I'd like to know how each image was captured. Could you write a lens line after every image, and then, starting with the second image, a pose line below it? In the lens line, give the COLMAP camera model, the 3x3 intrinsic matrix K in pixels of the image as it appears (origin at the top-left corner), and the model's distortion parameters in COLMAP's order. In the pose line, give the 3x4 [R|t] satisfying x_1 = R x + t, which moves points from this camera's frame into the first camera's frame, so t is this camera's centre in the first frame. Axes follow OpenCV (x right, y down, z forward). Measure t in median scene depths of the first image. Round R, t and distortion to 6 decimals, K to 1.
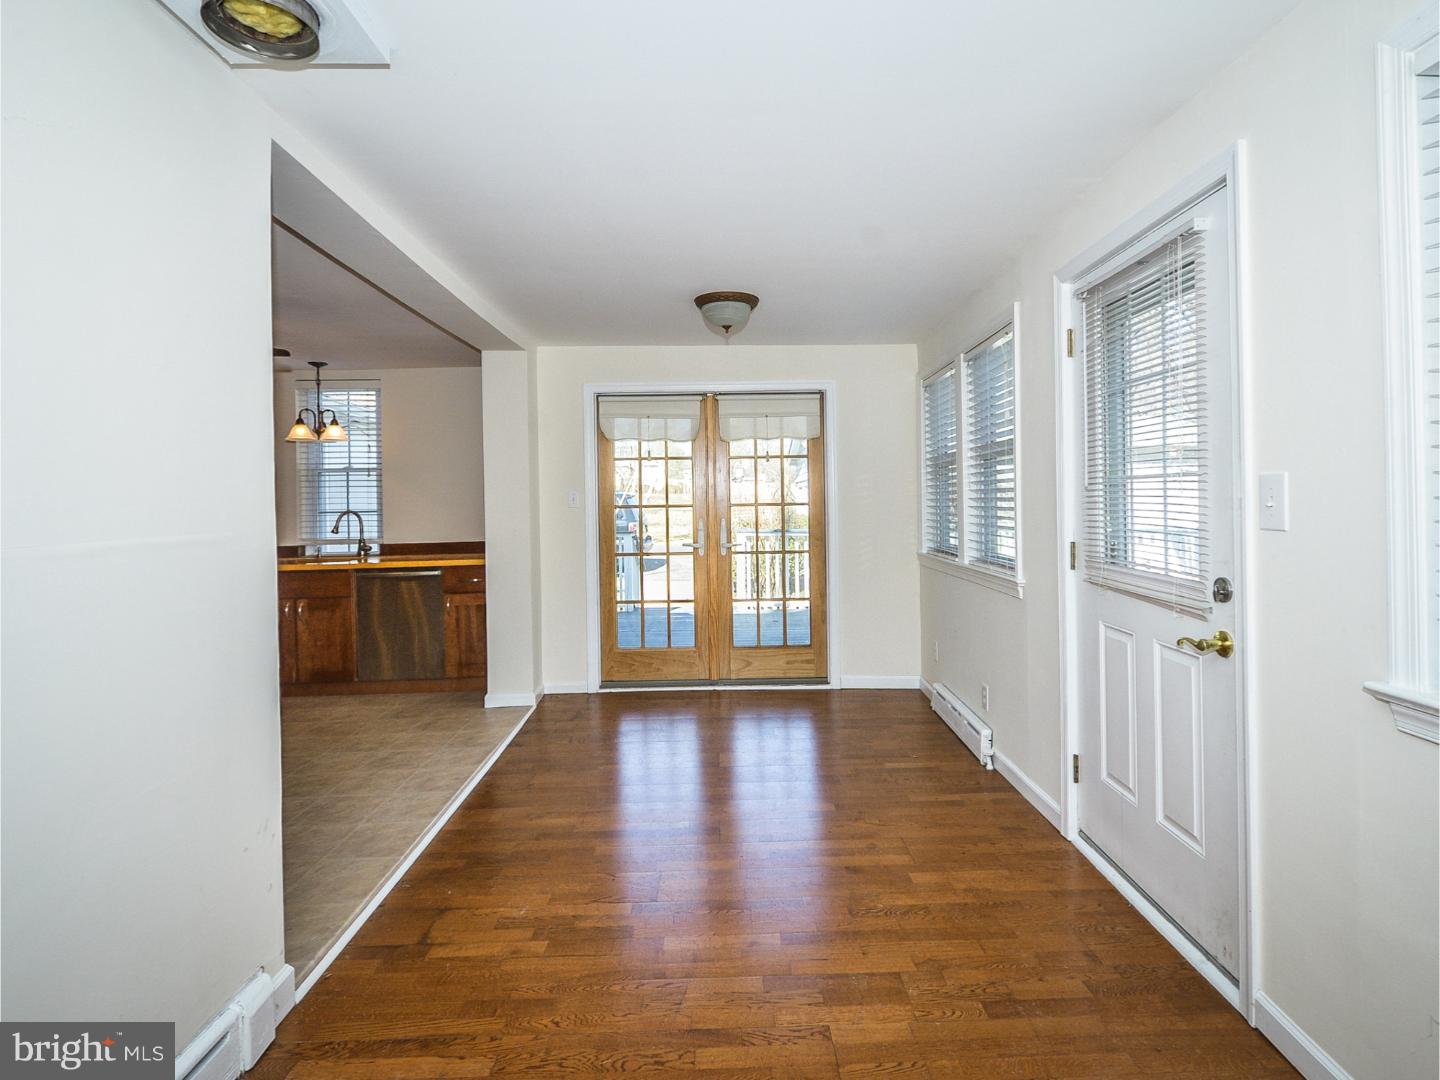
lens RADIAL K [[748.9, 0, 728.7], [0, 748.9, 497.4], [0, 0, 1]] dist [0.001730, -0.001198]
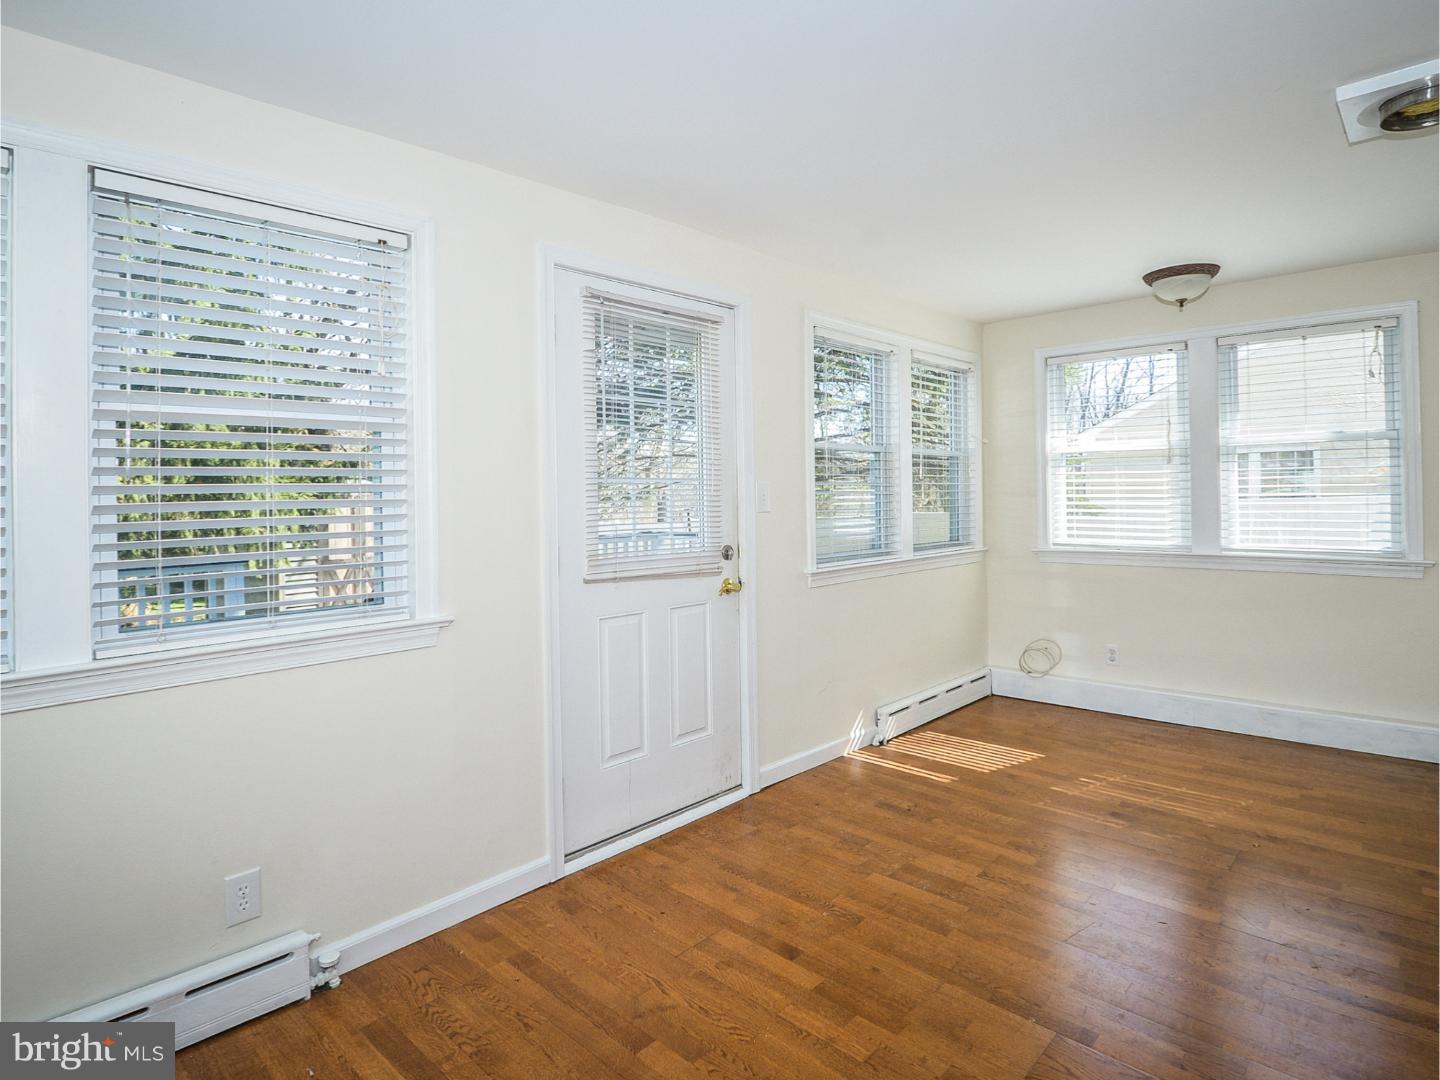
lens RADIAL K [[798.0, 0, 722.3], [0, 798.0, 492.4], [0, 0, 1]] dist [-0.003578, -0.000603]
pose [[-0.729753, 0.025992, 0.683217, -0.223219], [0.022607, 0.999648, -0.013884, 0.007145], [-0.683337, 0.005314, -0.730083, 0.984894]]
